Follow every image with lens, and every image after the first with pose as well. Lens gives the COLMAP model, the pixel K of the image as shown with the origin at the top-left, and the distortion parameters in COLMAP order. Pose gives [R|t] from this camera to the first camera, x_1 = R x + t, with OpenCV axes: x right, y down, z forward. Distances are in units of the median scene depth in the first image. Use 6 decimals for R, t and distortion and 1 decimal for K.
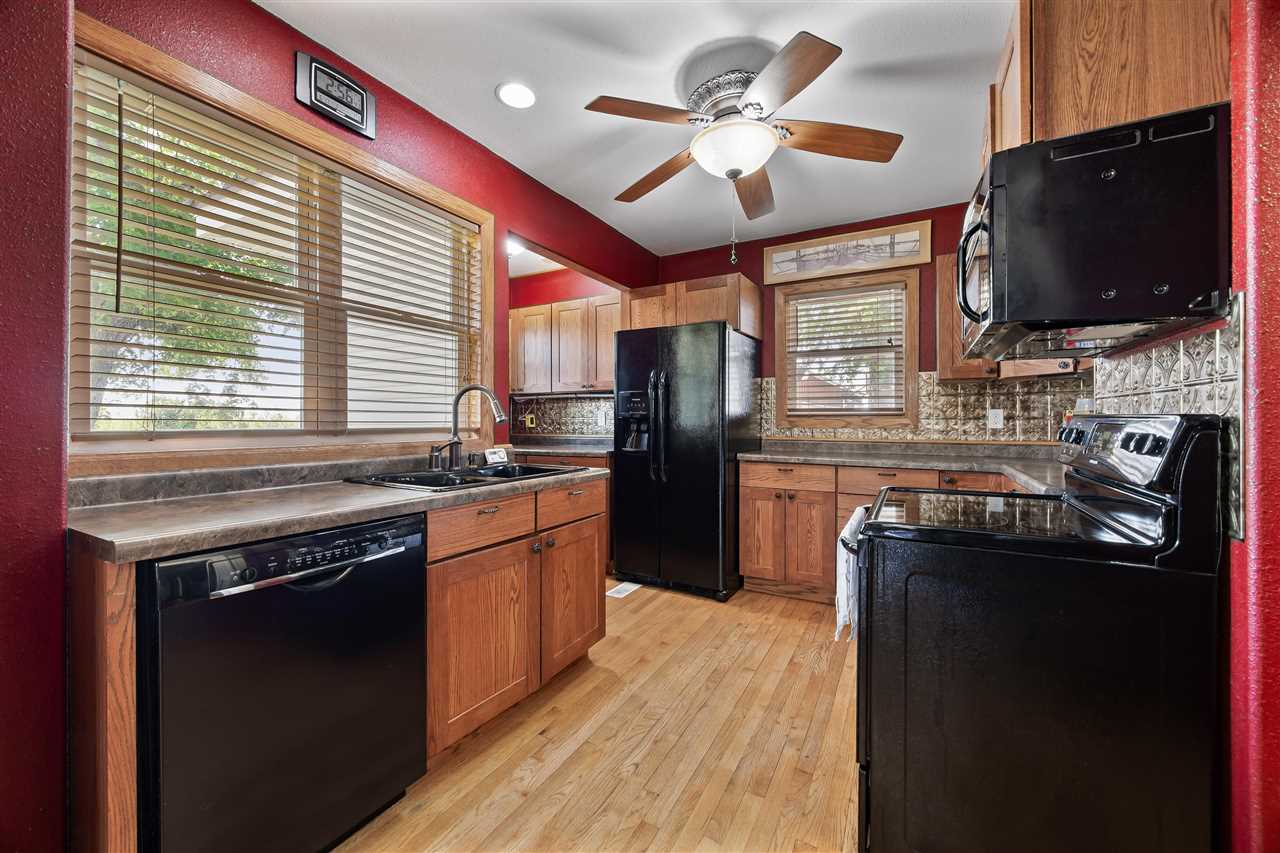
lens RADIAL K [[492.2, 0, 638.8], [0, 492.2, 420.4], [0, 0, 1]] dist [-0.000416, -0.000213]
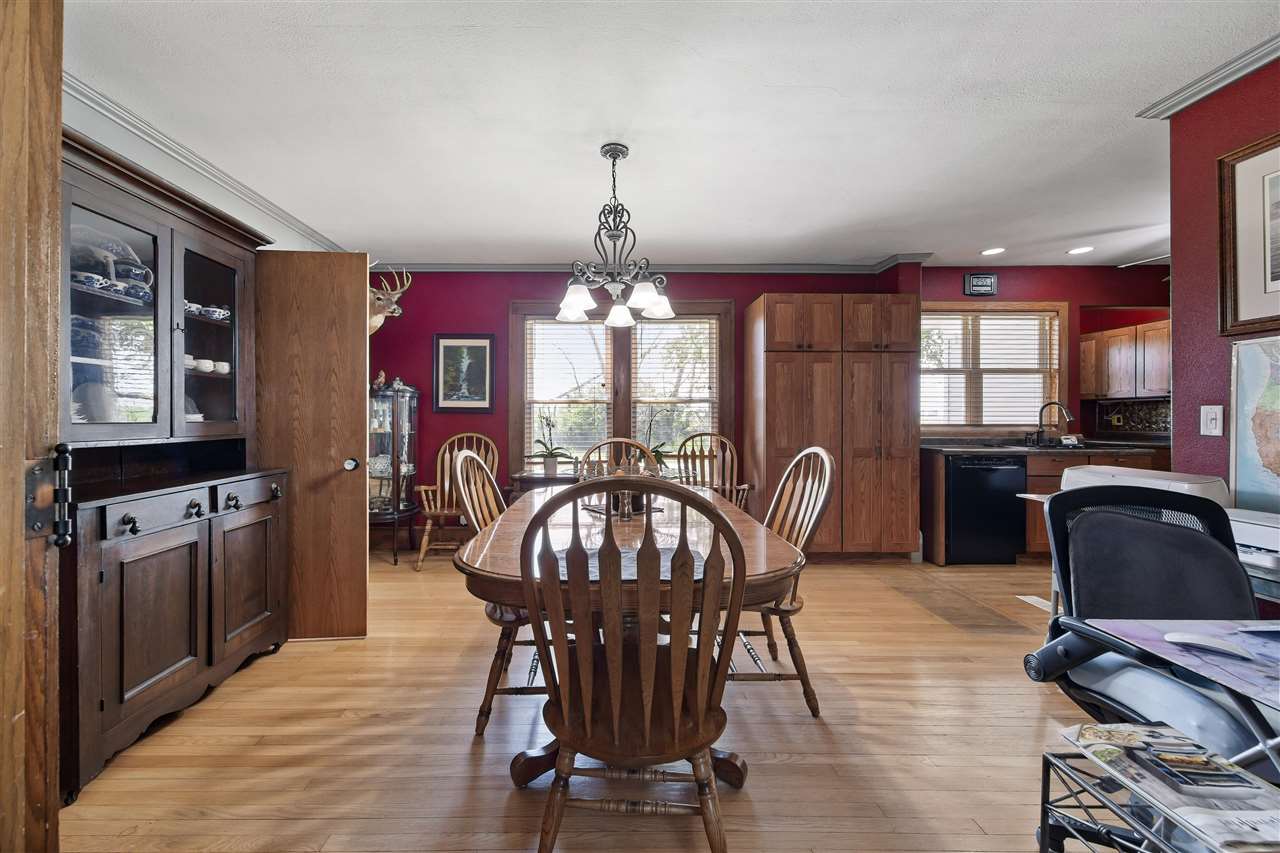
lens RADIAL K [[525.8, 0, 597.1], [0, 525.8, 421.0], [0, 0, 1]] dist [-0.004278, -0.000285]
pose [[0.485475, 0.005368, -0.874234, 0.413675], [0.001628, 0.999974, 0.007044, -0.010492], [0.874249, -0.004843, 0.485453, -1.084567]]
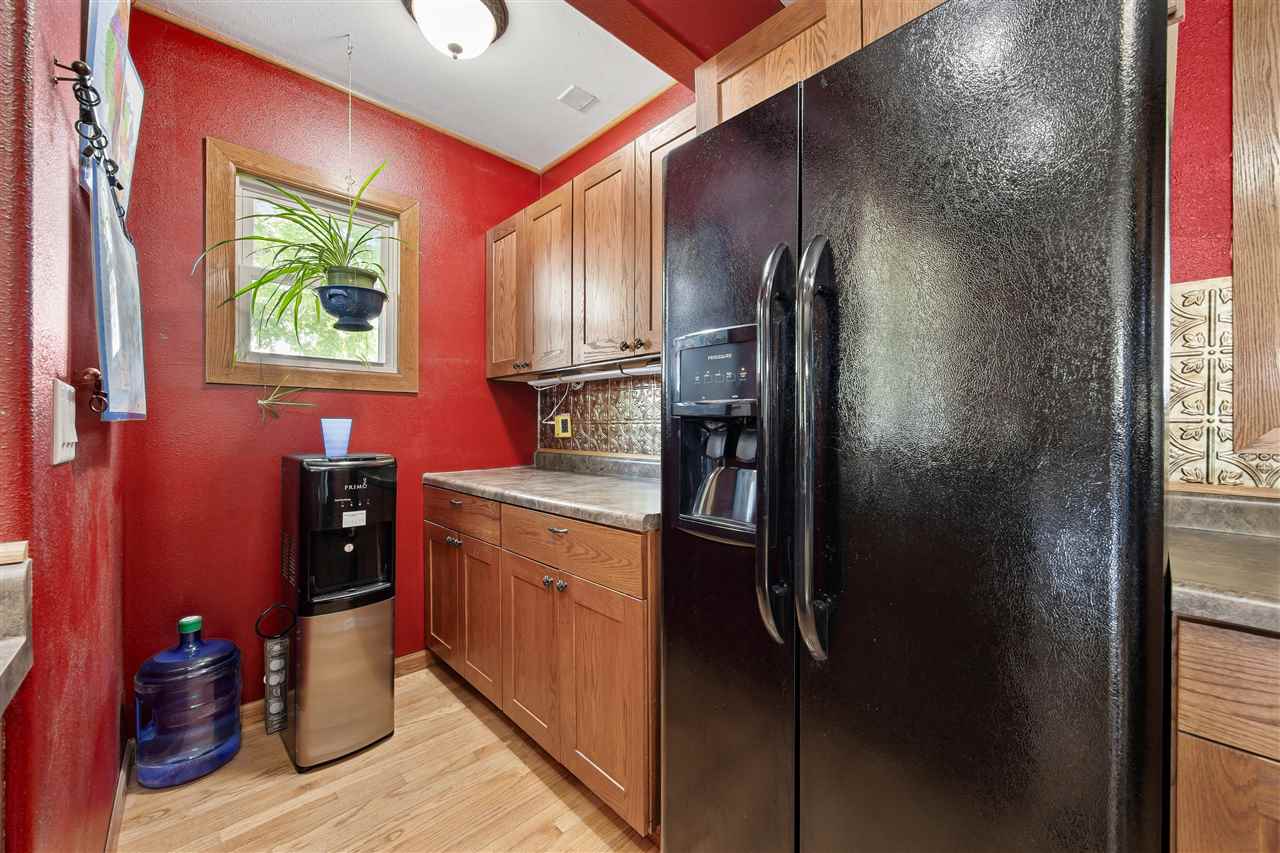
lens RADIAL K [[492.2, 0, 650.5], [0, 492.2, 426.1], [0, 0, 1]] dist [-0.000416, -0.000213]
pose [[0.955347, 0.002536, -0.295474, 0.047034], [-0.001388, 0.999991, 0.004093, -0.001364], [0.295482, -0.003500, 0.955342, 0.738535]]
